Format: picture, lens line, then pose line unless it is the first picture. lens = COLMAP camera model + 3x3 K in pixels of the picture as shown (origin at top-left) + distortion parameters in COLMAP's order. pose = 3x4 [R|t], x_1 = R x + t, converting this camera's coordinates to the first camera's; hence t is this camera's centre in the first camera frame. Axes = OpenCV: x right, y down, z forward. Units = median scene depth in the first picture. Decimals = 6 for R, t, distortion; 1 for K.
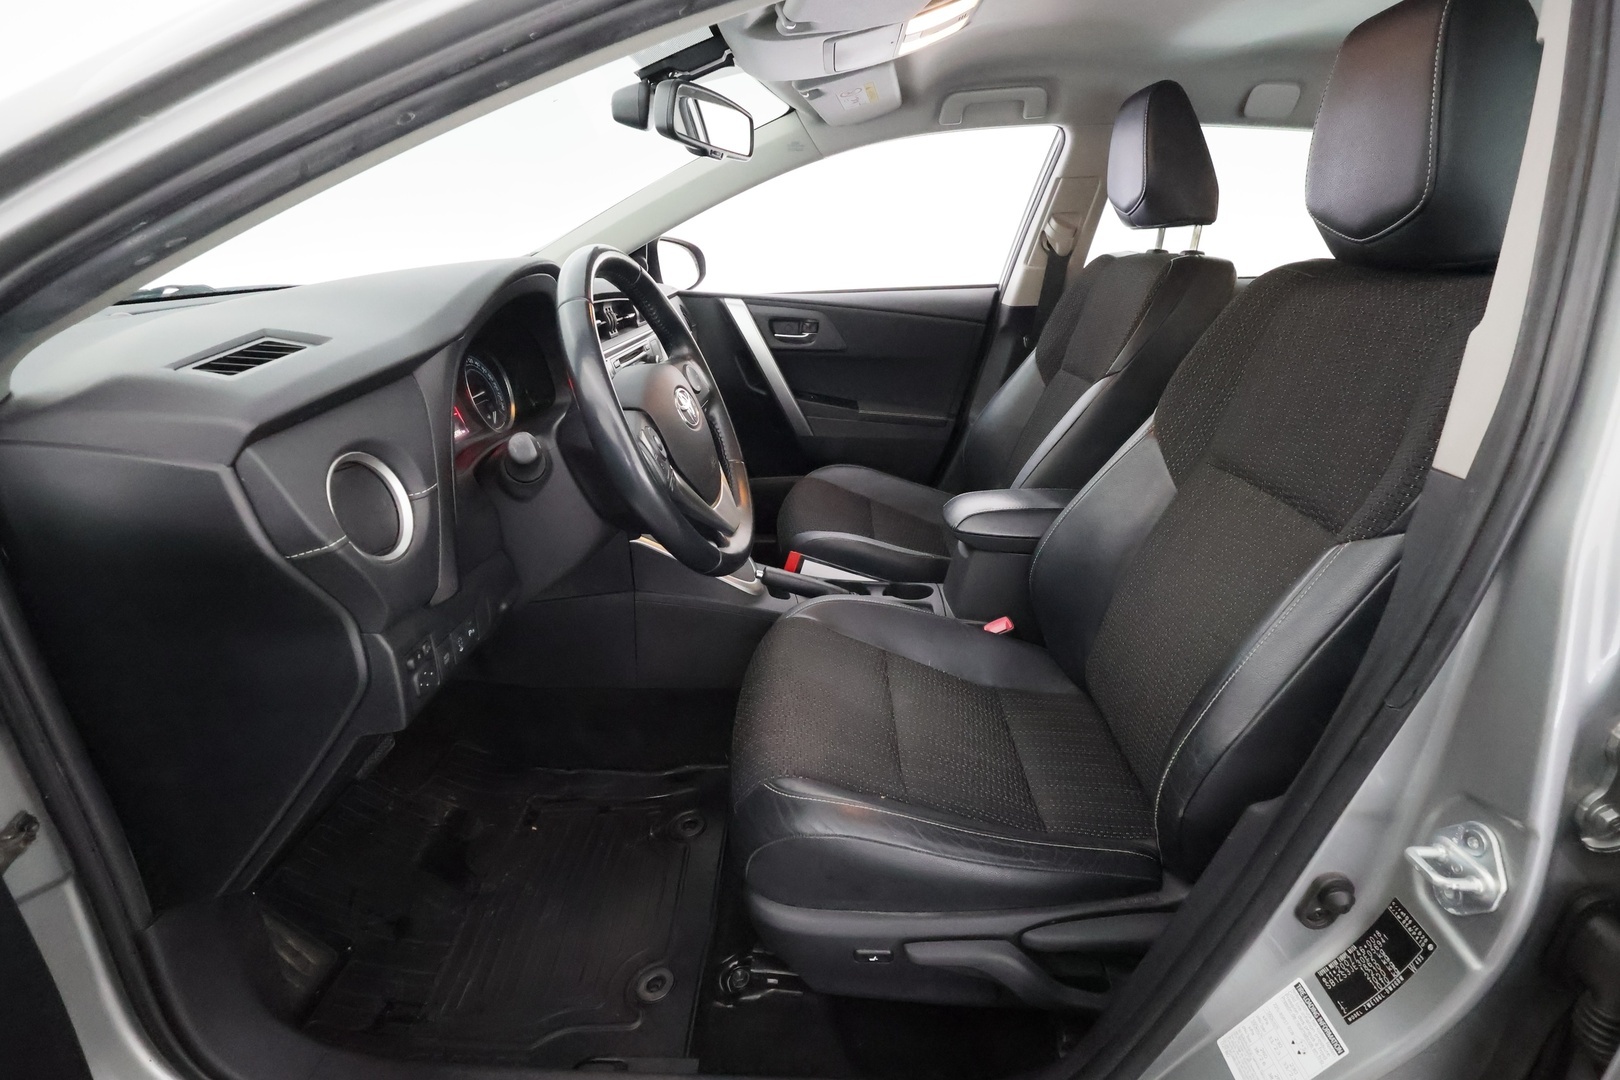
lens RADIAL K [[743.8, 0, 811.5], [0, 743.8, 541.7], [0, 0, 1]] dist [0.000401, 0.000833]
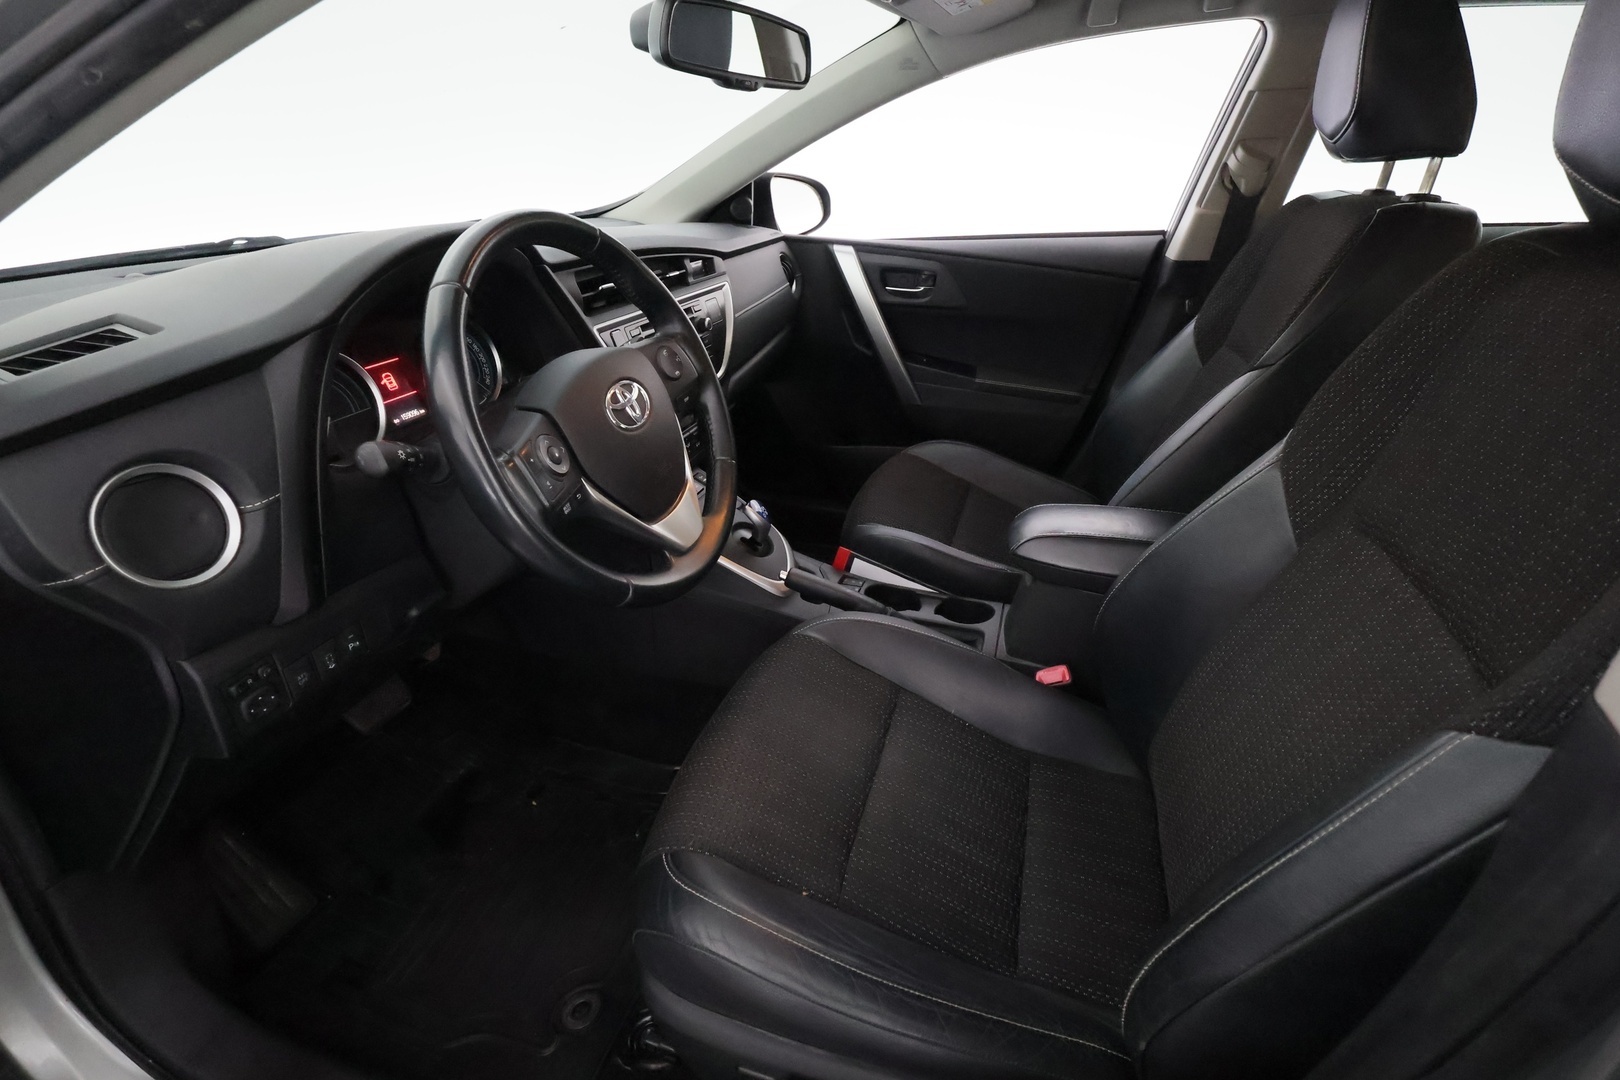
lens RADIAL K [[743.8, 0, 809.3], [0, 743.8, 542.1], [0, 0, 1]] dist [0.000401, 0.000833]
pose [[0.962329, 0.112254, -0.247632, 0.162438], [-0.090220, 0.991025, 0.098636, -0.079394], [0.256482, -0.072579, 0.963820, 0.139838]]
